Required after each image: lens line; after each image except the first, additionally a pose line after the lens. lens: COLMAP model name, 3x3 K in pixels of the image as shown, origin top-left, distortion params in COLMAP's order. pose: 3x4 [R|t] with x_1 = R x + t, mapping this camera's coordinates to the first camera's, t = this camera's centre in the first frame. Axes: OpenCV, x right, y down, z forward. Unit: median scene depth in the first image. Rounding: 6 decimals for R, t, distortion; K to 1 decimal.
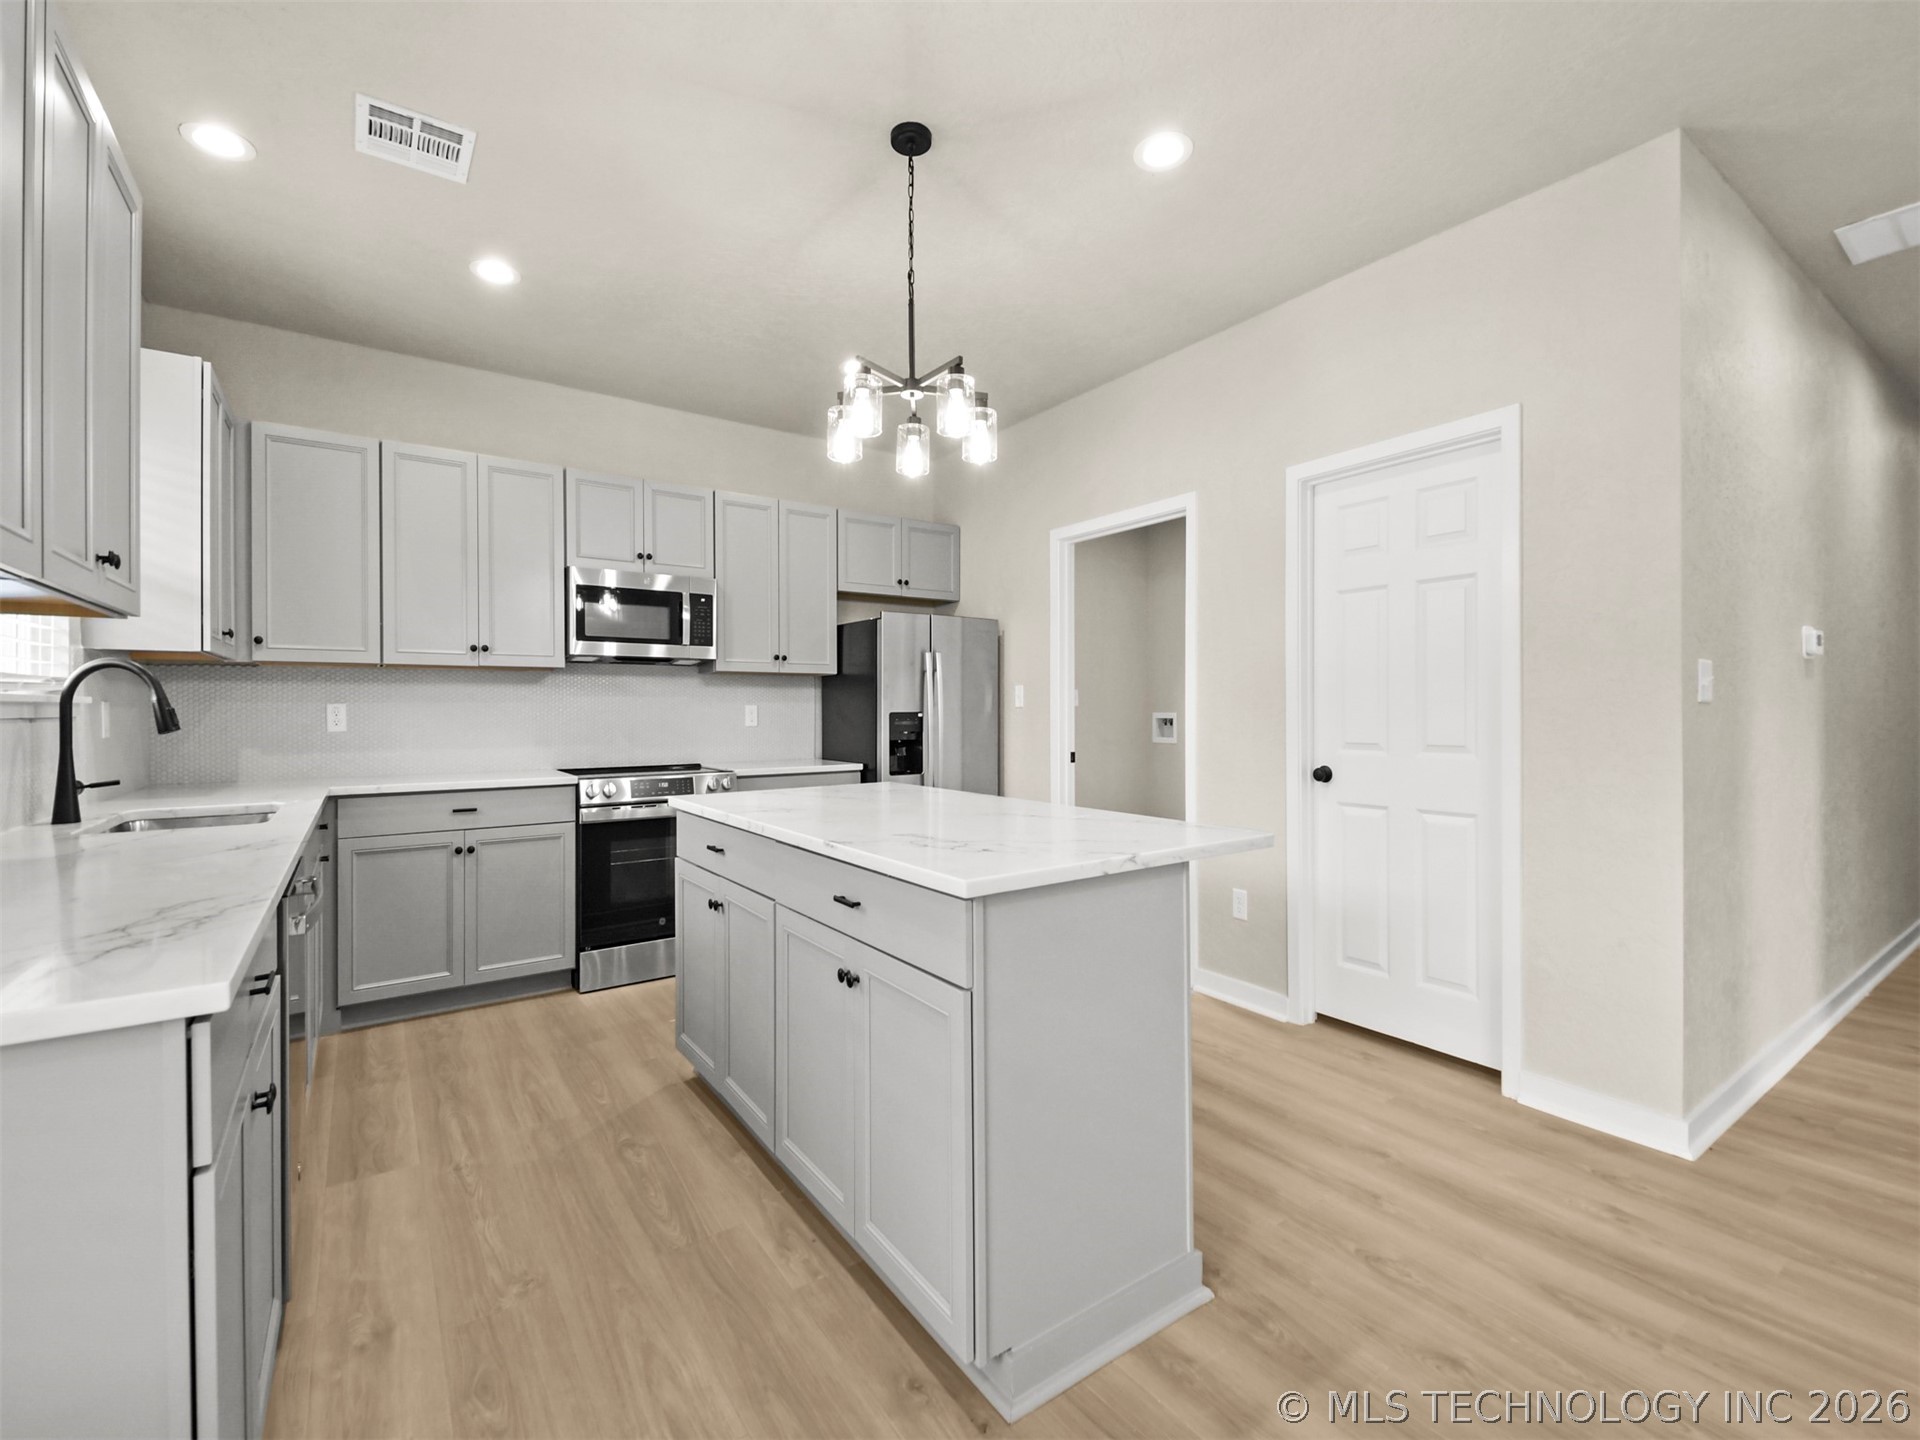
lens RADIAL K [[839.3, 0, 962.1], [0, 839.3, 708.1], [0, 0, 1]] dist [0.027776, -0.000035]
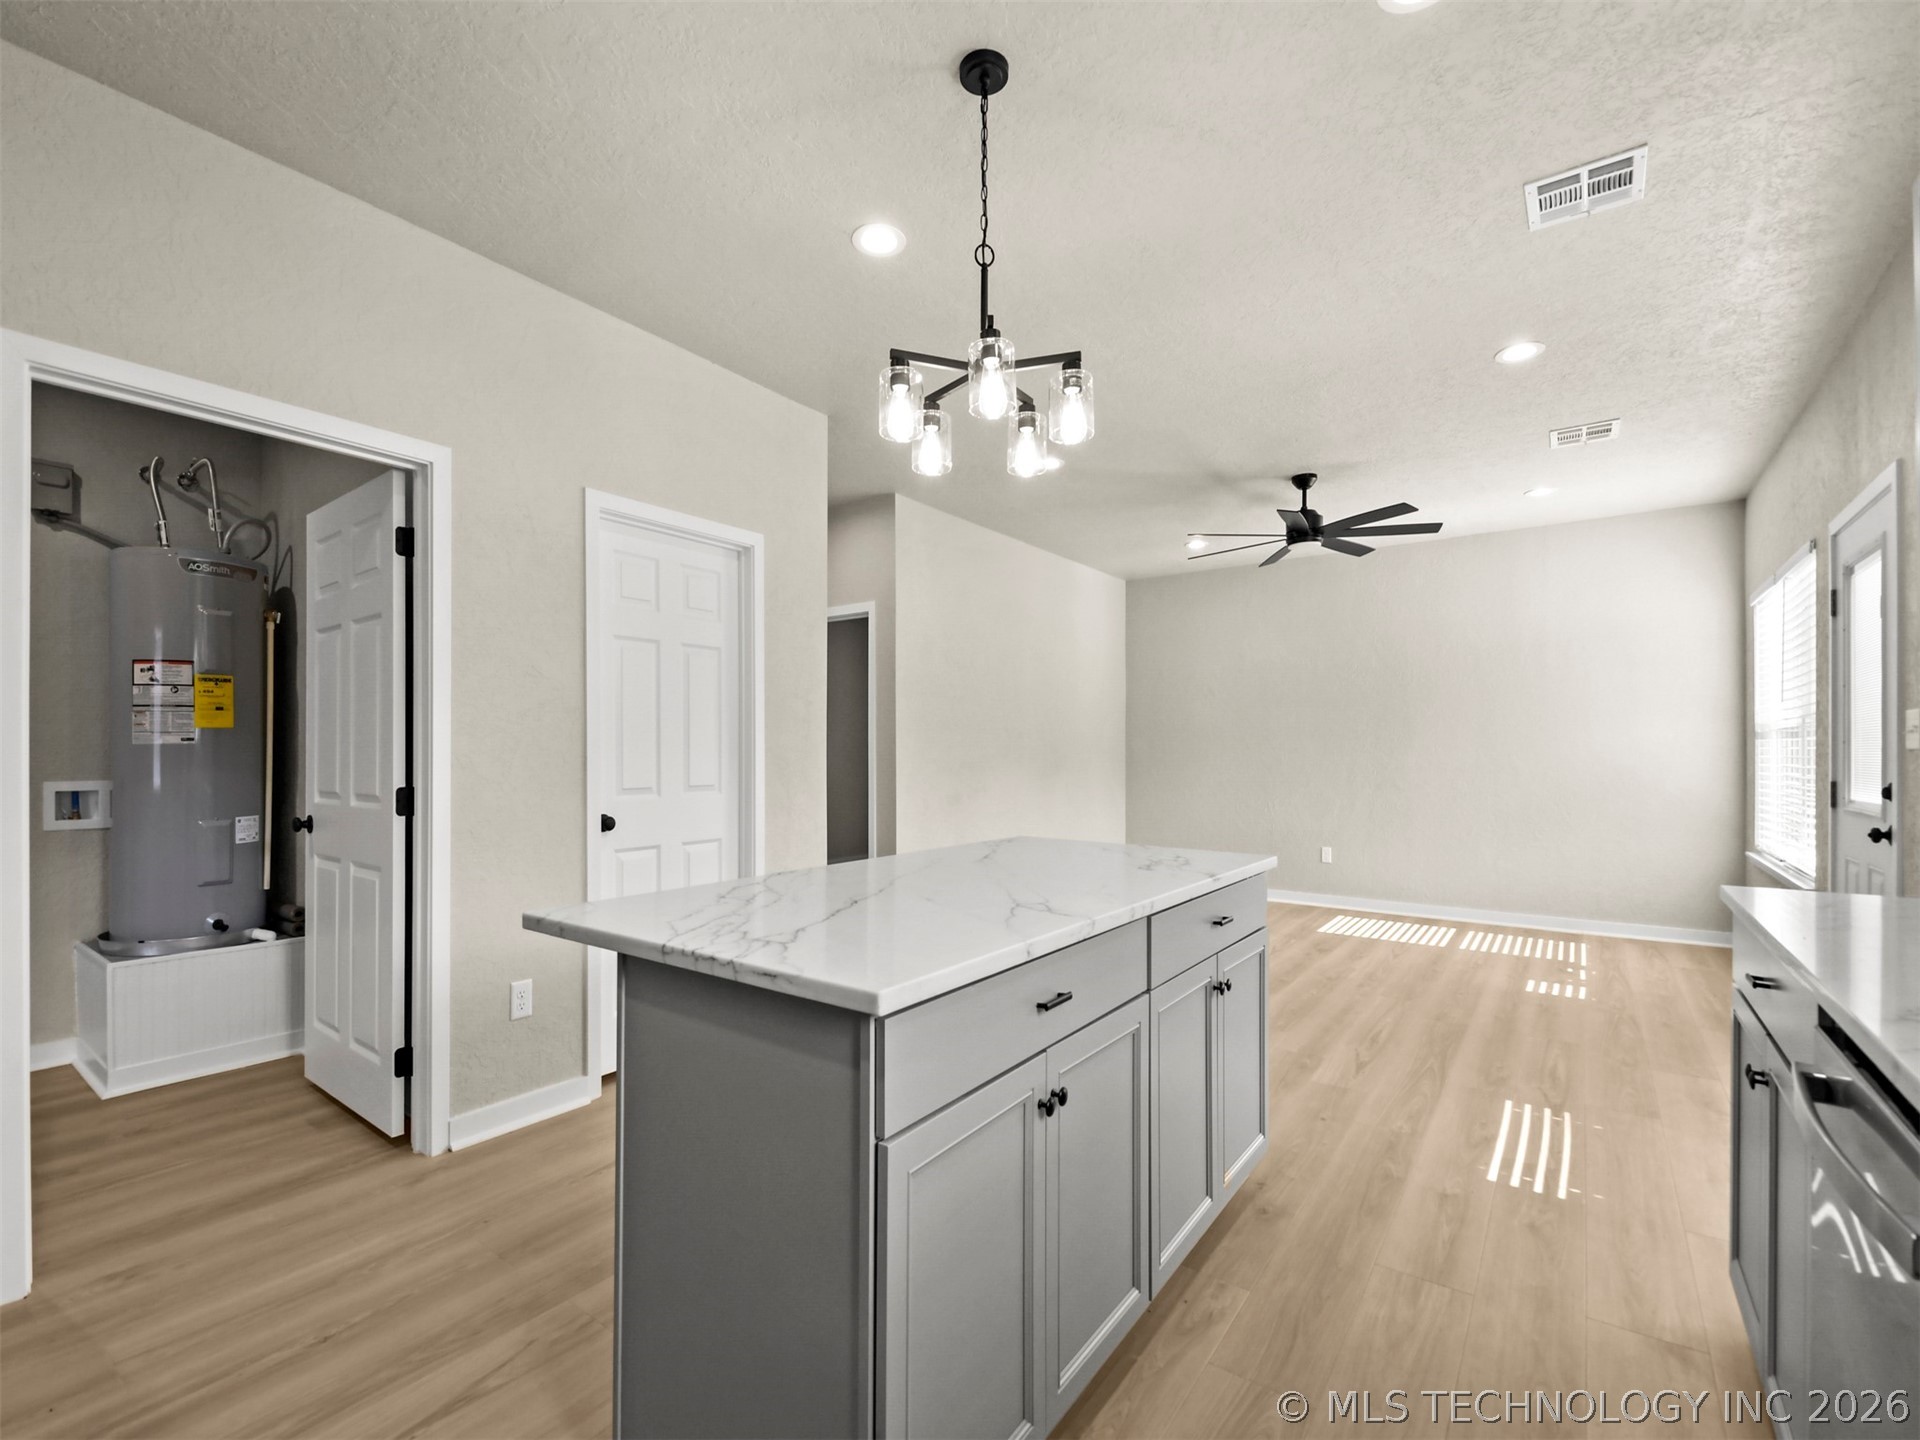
lens RADIAL K [[840.4, 0, 957.8], [0, 840.4, 745.9], [0, 0, 1]] dist [0.033542, -0.020092]
pose [[-0.319473, 0.011596, 0.947525, -0.547743], [-0.000223, 0.999924, -0.012312, 0.002406], [-0.947595, -0.004145, -0.319446, 0.838437]]
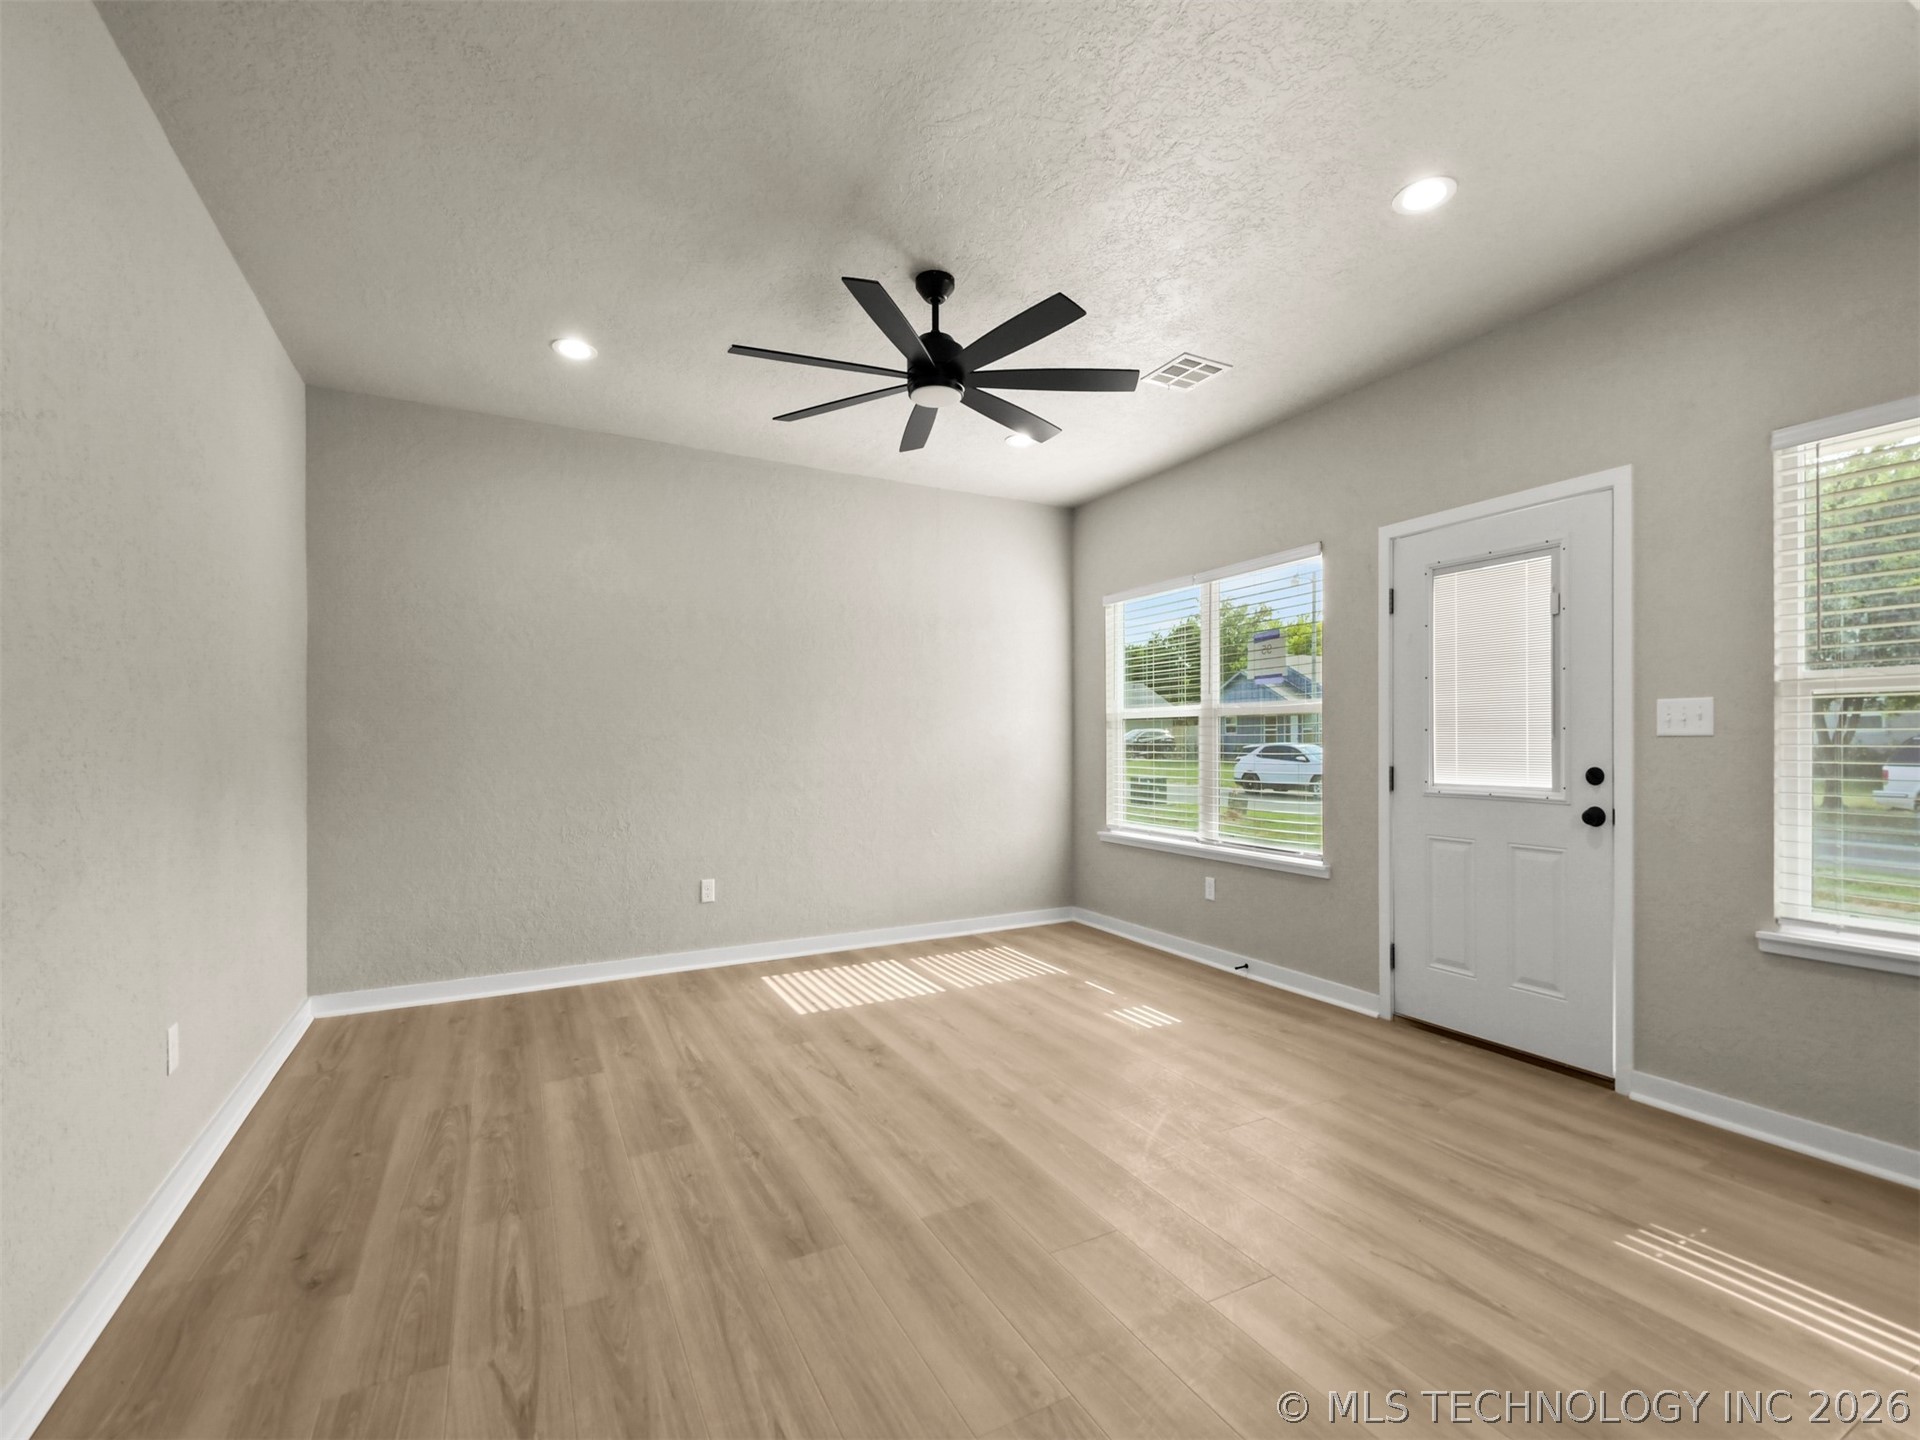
lens RADIAL K [[840.4, 0, 957.8], [0, 840.4, 745.9], [0, 0, 1]] dist [0.033542, -0.020092]
pose [[-0.992457, 0.005366, 0.122473, 0.423710], [0.006082, 0.999967, 0.005476, -0.003030], [-0.122439, 0.006179, -0.992457, 0.687483]]
